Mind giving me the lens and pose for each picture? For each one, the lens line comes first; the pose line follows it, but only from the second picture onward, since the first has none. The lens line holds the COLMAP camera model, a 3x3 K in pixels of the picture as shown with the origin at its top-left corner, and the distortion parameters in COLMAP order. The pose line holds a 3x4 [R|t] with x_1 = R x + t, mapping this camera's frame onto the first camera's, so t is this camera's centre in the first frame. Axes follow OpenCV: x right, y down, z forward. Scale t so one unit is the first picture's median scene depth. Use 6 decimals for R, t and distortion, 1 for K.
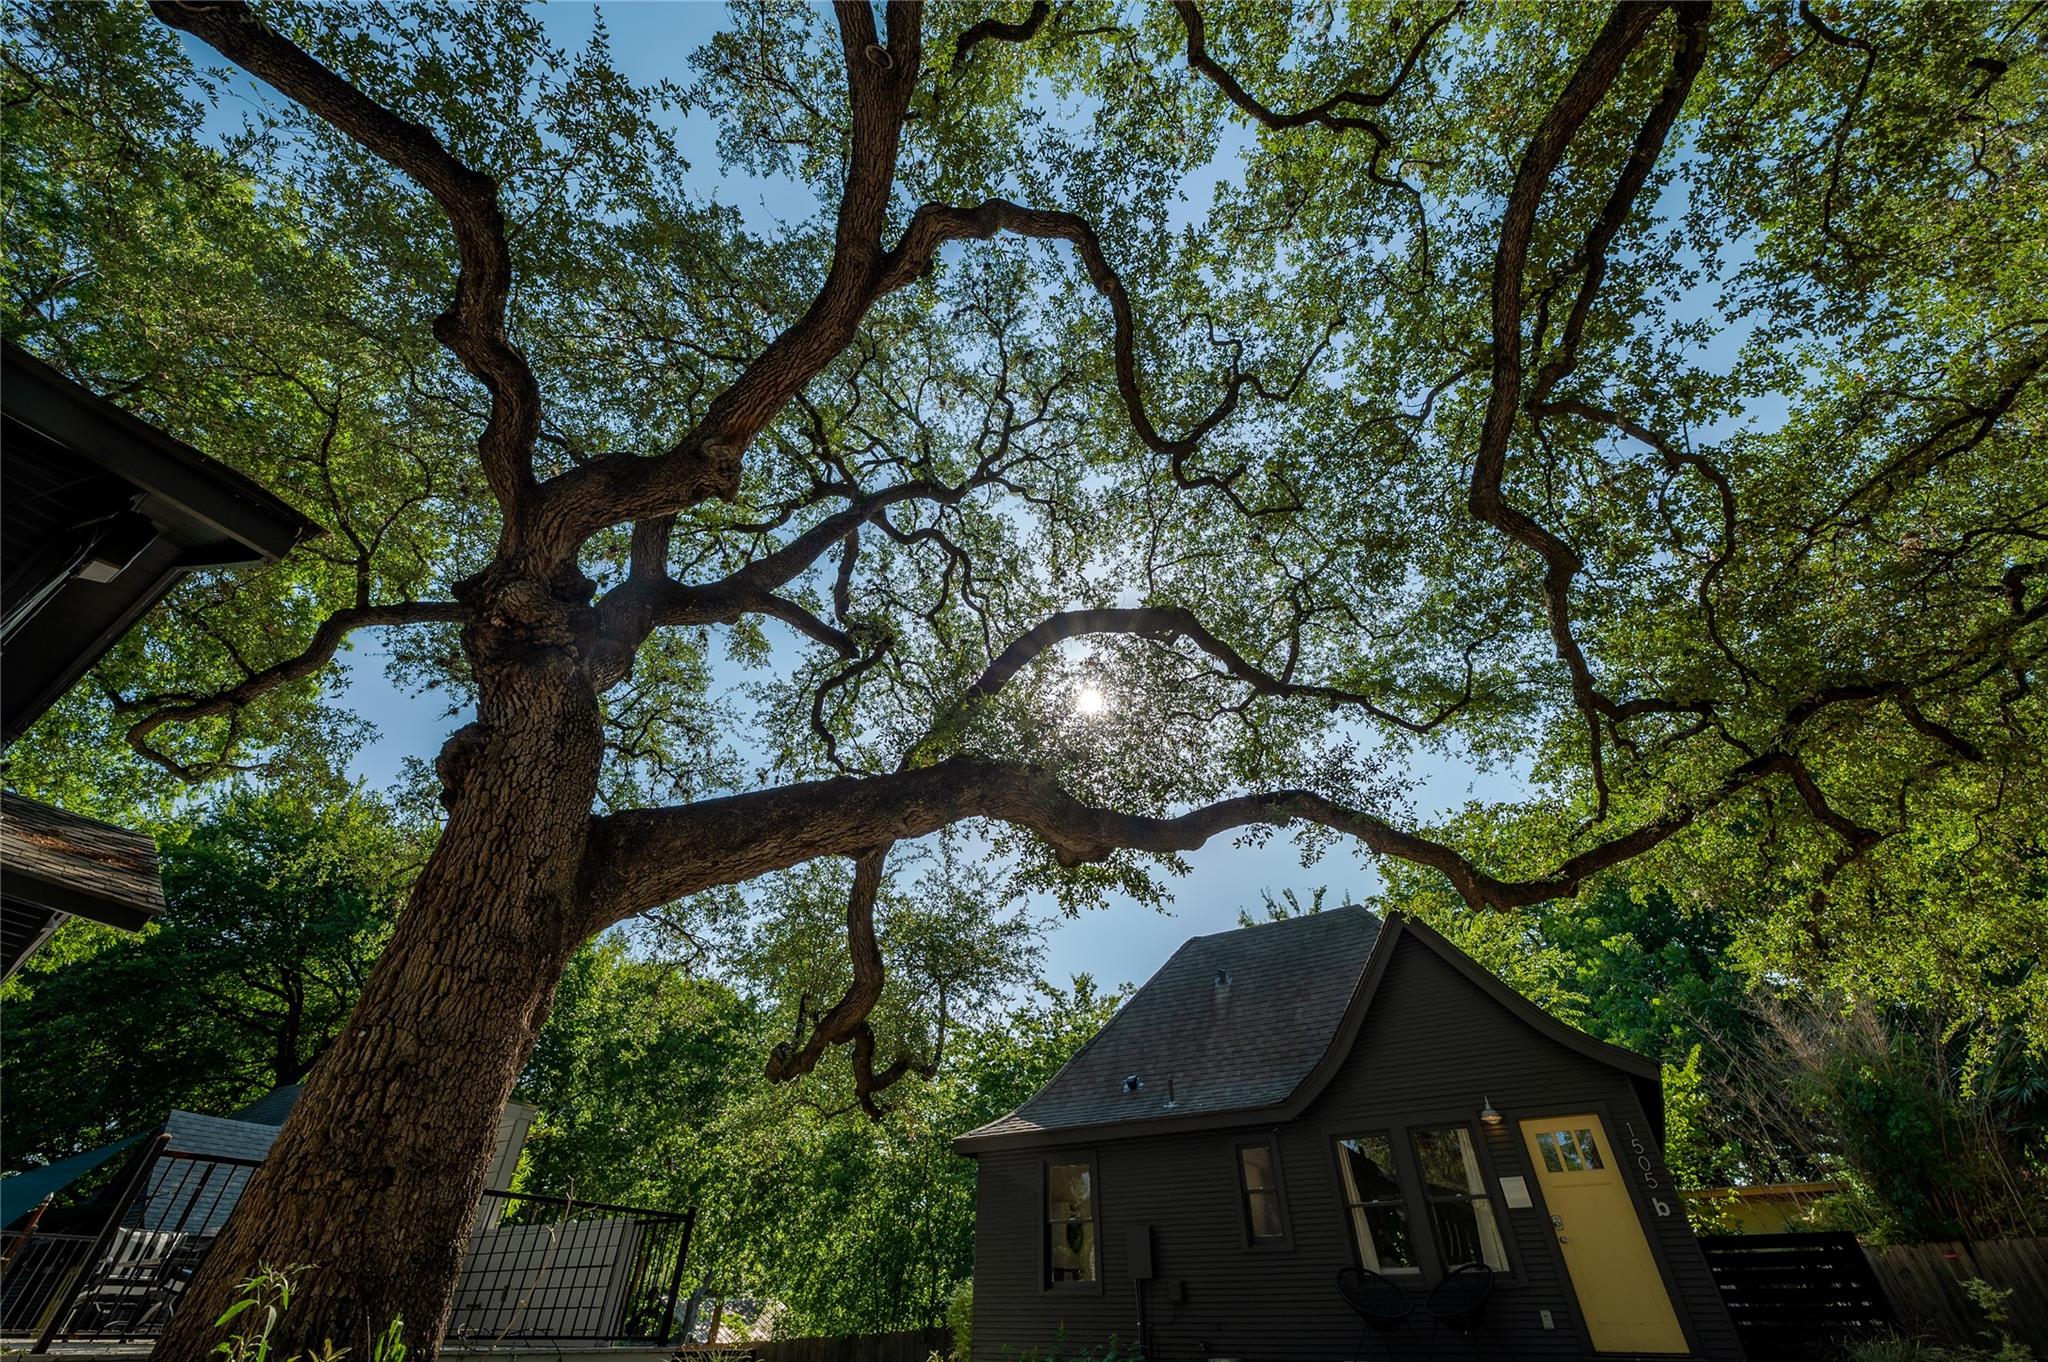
lens RADIAL K [[819.2, 0, 1024.0], [0, 819.2, 681.0], [0, 0, 1]] dist [0.001161, 0.000173]
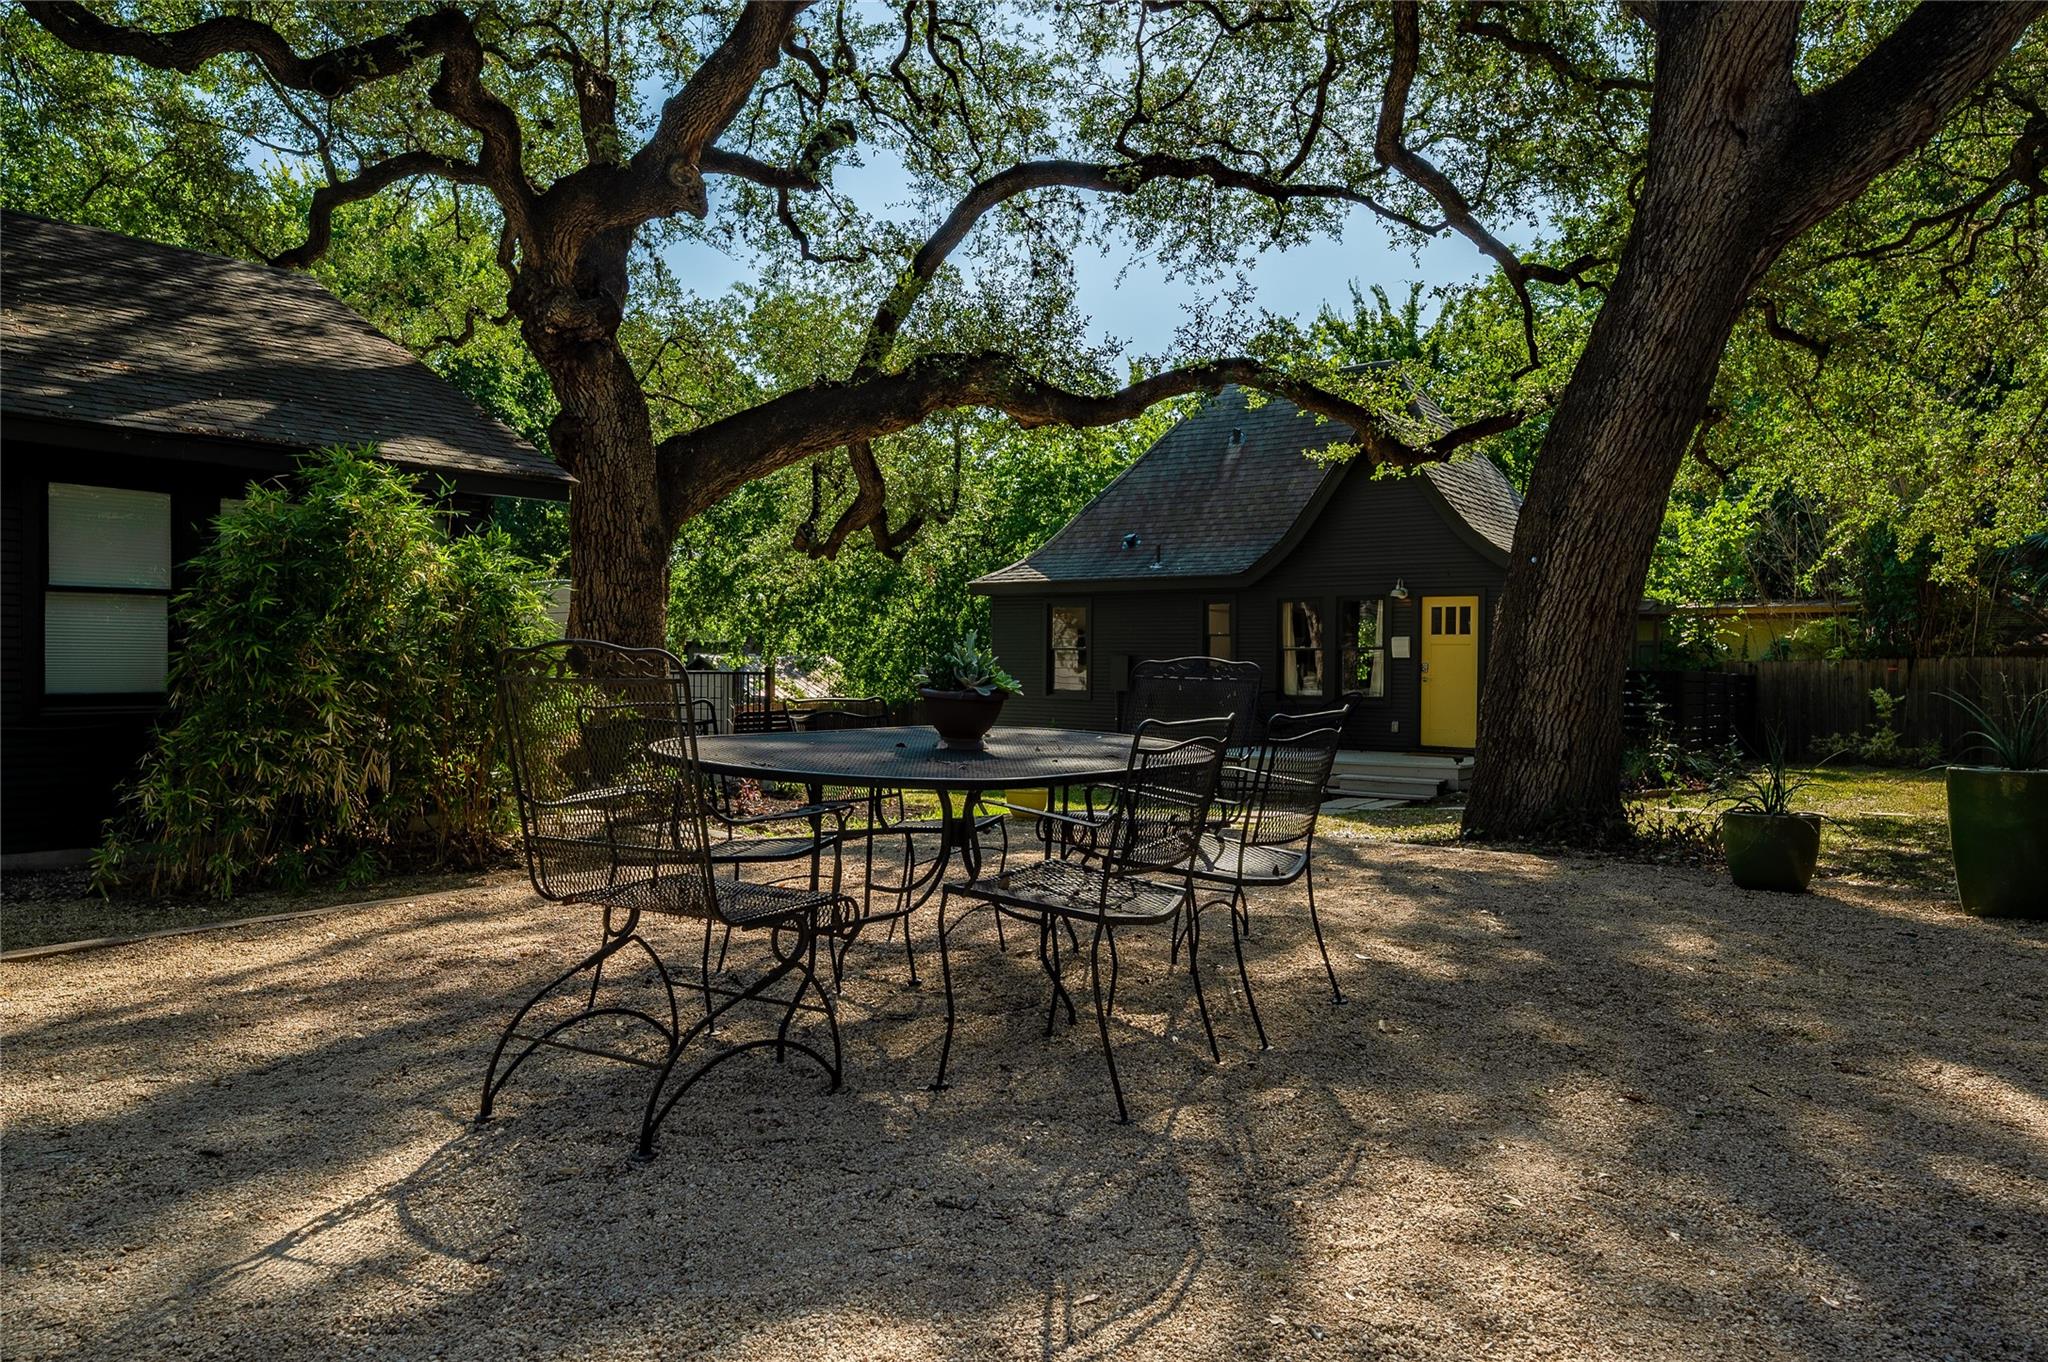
lens RADIAL K [[1411.3, 0, 1024.0], [0, 1411.3, 681.0], [0, 0, 1]] dist [-0.000674, -0.000086]
pose [[0.995161, 0.004312, -0.098165, 0.188903], [0.058737, 0.774794, 0.629479, -0.574619], [0.078772, -0.632199, 0.770792, -0.584419]]
